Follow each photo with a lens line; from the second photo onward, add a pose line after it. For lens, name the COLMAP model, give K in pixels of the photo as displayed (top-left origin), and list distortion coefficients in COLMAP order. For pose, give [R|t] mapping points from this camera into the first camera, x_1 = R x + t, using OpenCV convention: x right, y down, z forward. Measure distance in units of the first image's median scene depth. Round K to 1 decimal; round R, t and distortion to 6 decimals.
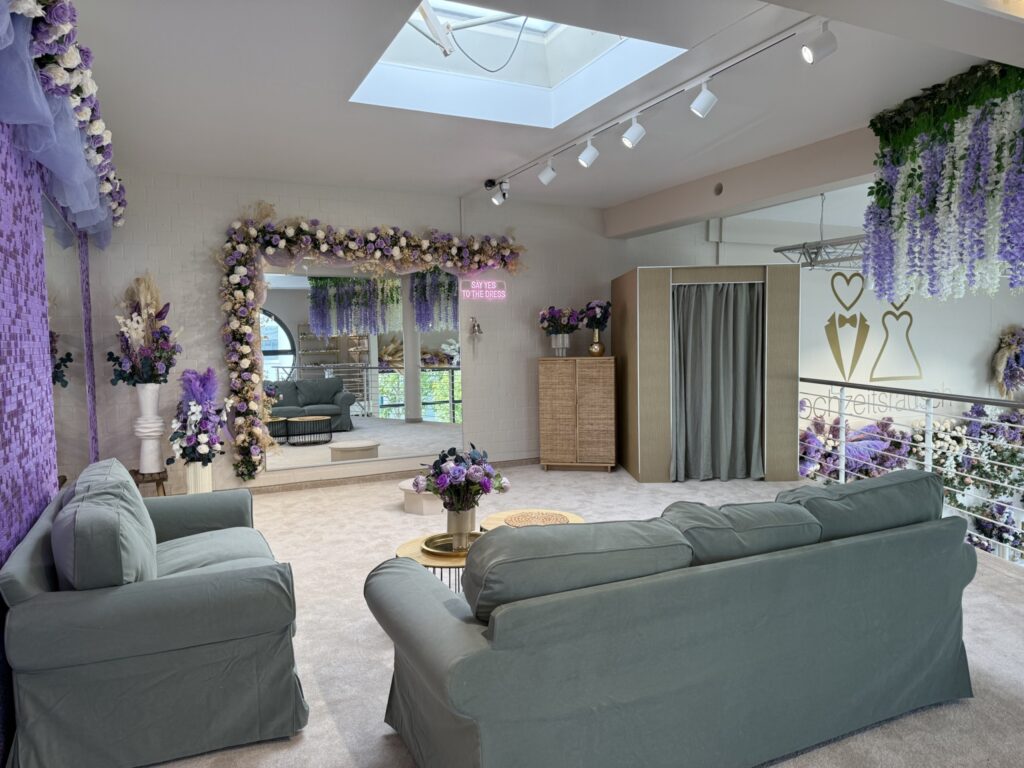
lens RADIAL K [[729.7, 0, 517.1], [0, 729.7, 381.5], [0, 0, 1]] dist [0.064916, -0.081928]
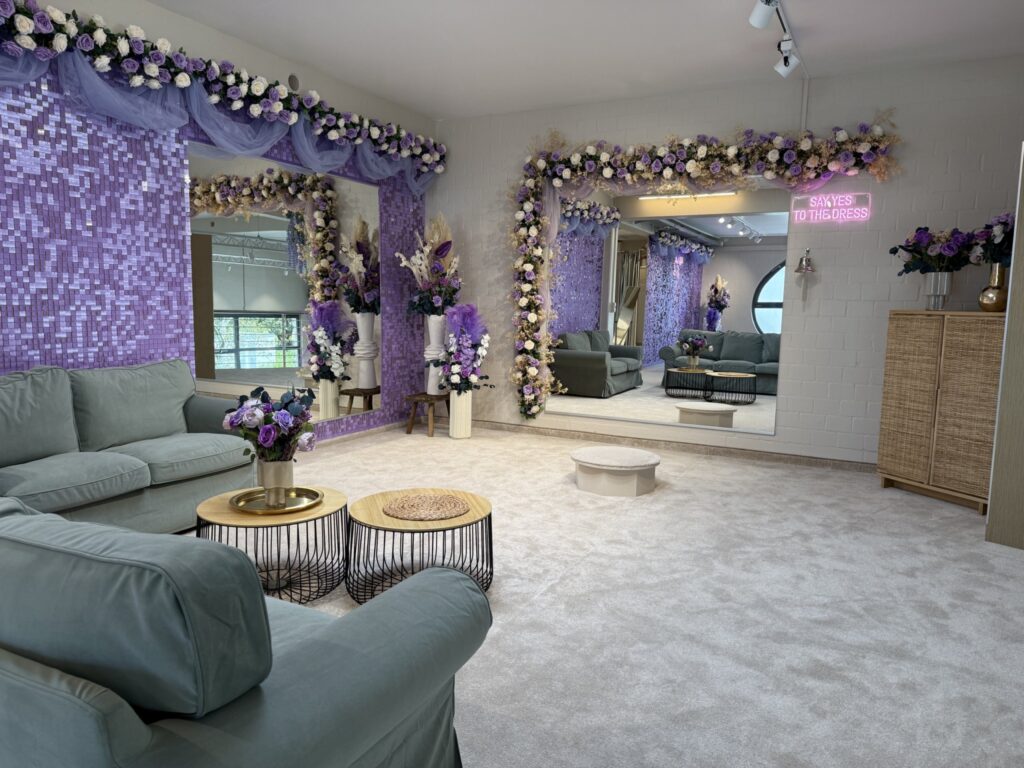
lens RADIAL K [[729.7, 0, 507.7], [0, 729.7, 389.1], [0, 0, 1]] dist [0.064916, -0.081928]
pose [[0.566125, 0.126416, -0.814568, 0.405910], [-0.071409, 0.991977, 0.104320, -0.007926], [0.821221, -0.000890, 0.570610, 0.388191]]
